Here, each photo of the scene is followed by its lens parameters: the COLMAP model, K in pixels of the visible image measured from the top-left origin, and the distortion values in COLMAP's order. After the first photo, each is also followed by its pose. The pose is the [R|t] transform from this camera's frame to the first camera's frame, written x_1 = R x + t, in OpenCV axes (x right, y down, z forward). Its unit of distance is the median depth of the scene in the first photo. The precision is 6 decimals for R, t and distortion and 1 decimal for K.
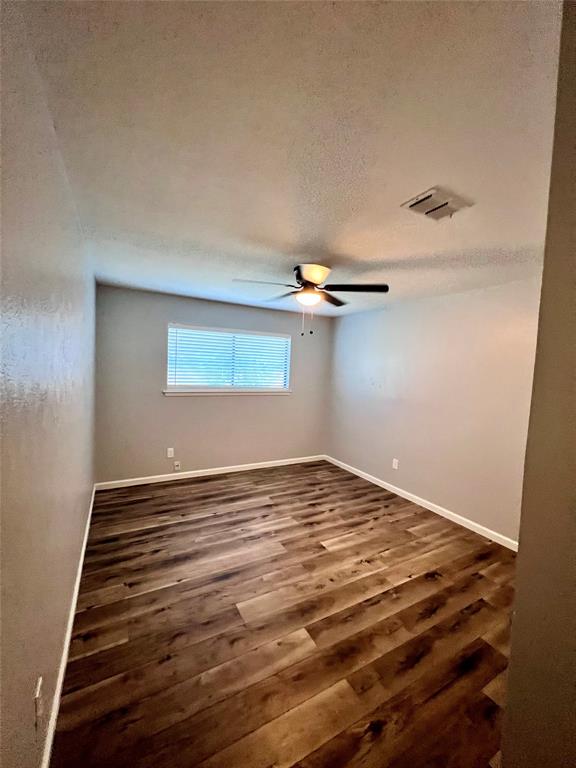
lens RADIAL K [[310.7, 0, 288.1], [0, 310.7, 384.2], [0, 0, 1]] dist [-0.002098, 0.000359]
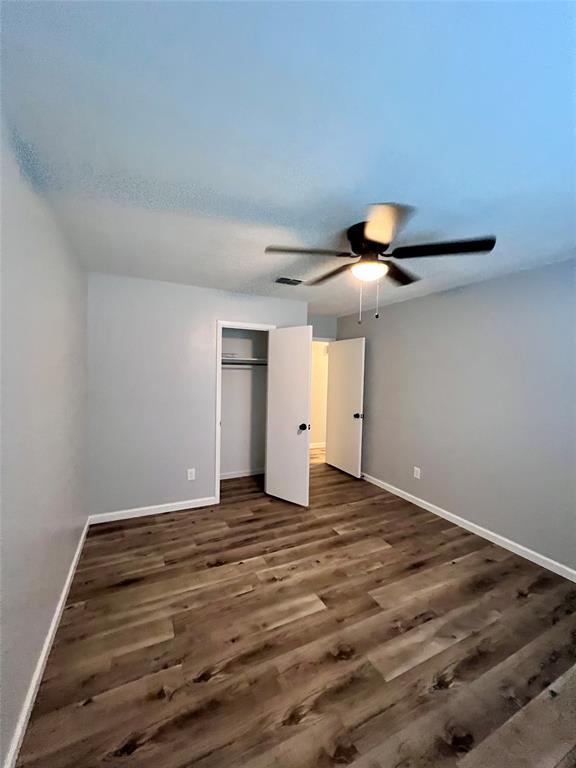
lens RADIAL K [[313.9, 0, 288.8], [0, 313.9, 384.2], [0, 0, 1]] dist [-0.002527, 0.001394]
pose [[-0.996701, -0.068317, 0.043821, 0.213838], [-0.063783, 0.993176, 0.097639, -0.077371], [-0.050193, 0.094522, -0.994257, 1.845670]]
